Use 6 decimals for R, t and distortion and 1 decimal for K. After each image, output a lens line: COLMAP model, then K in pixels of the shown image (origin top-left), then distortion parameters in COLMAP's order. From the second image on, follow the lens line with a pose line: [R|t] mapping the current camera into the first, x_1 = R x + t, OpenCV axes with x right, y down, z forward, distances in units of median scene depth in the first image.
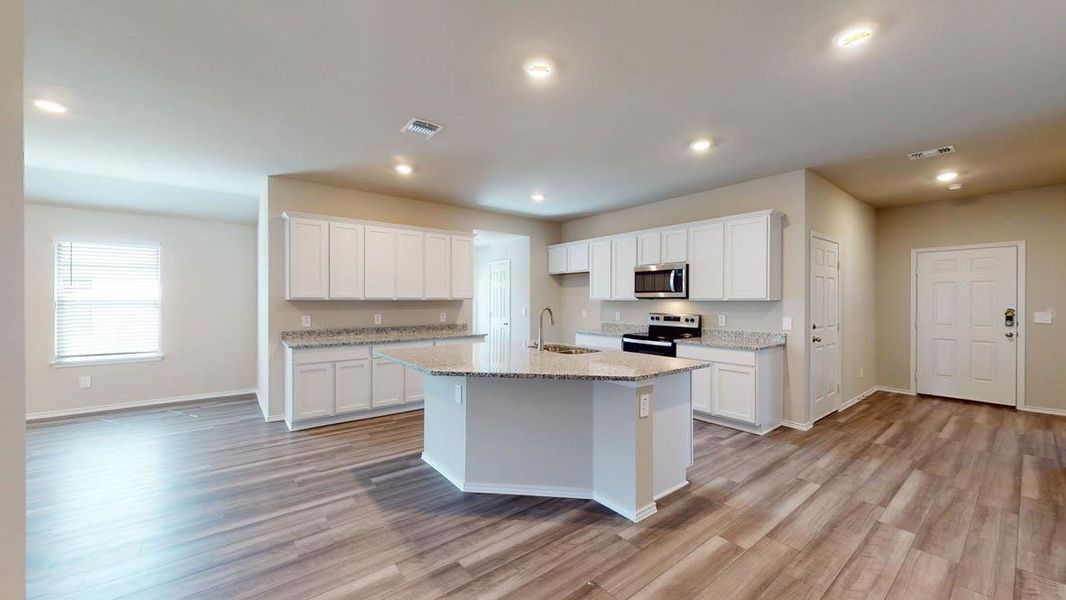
lens RADIAL K [[391.4, 0, 535.6], [0, 391.4, 303.7], [0, 0, 1]] dist [-0.002294, -0.000148]
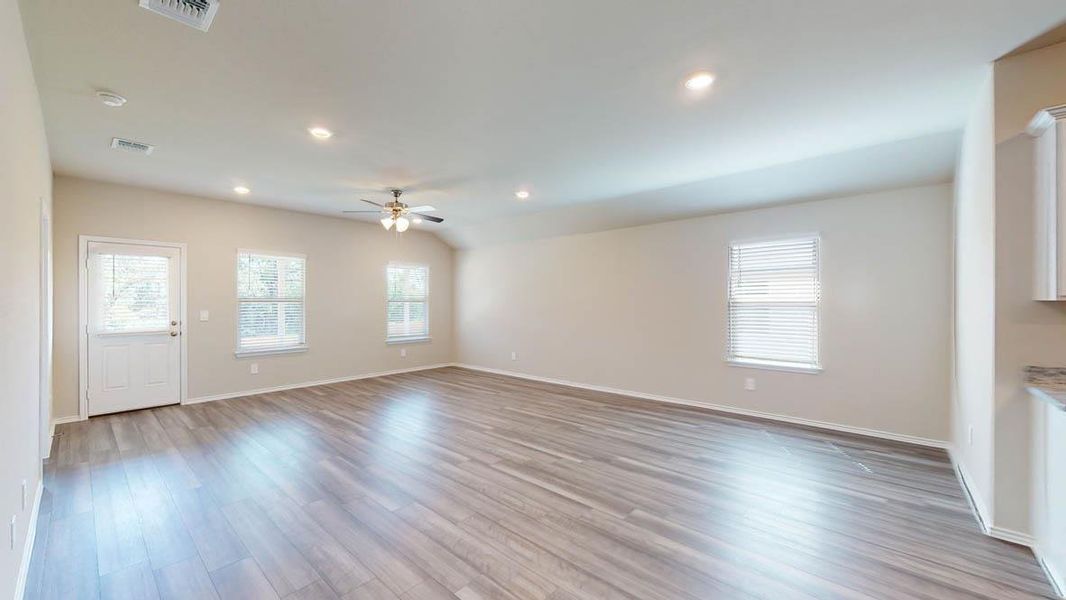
lens RADIAL K [[399.8, 0, 532.3], [0, 399.8, 302.4], [0, 0, 1]] dist [-0.000604, 0.000009]
pose [[0.174450, -0.000592, -0.984666, -0.238842], [-0.006831, 0.999975, -0.001812, -0.002103], [0.984642, 0.007042, 0.174442, 0.272667]]
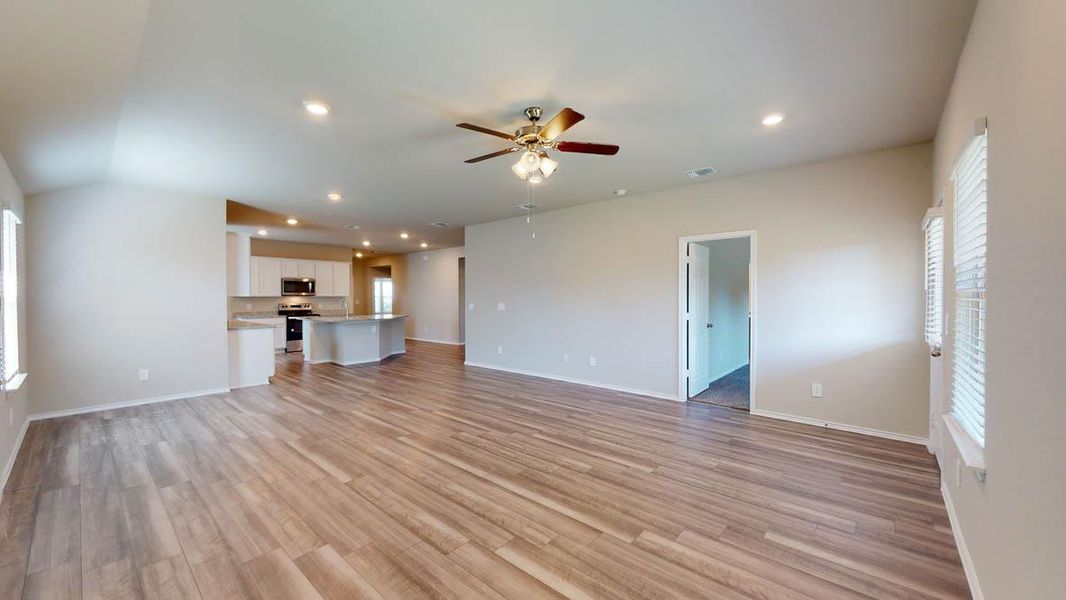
lens RADIAL K [[397.8, 0, 536.0], [0, 397.8, 302.4], [0, 0, 1]] dist [-0.002486, 0.000112]
pose [[-0.183773, -0.015483, 0.982847, -1.927200], [0.008142, 0.999818, 0.017273, -0.004959], [-0.982935, 0.011177, -0.183614, 0.216357]]
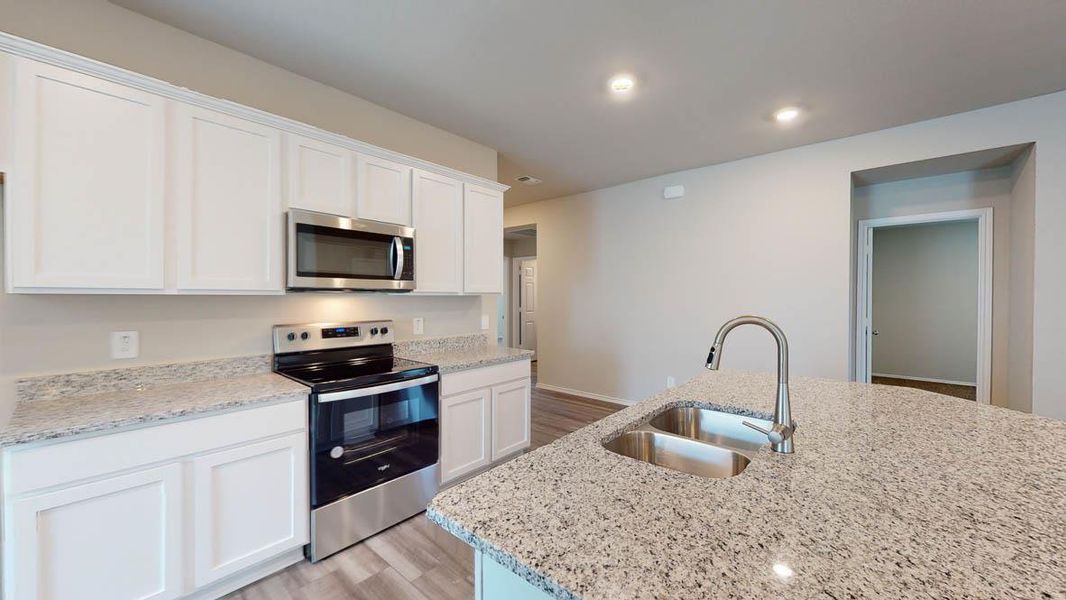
lens RADIAL K [[393.9, 0, 530.2], [0, 393.9, 301.2], [0, 0, 1]] dist [-0.000123, 0.000066]
pose [[-0.172011, -0.016862, 0.984951, -0.196806], [0.007487, 0.999802, 0.018424, -0.008606], [-0.985067, 0.010543, -0.171851, 0.918400]]
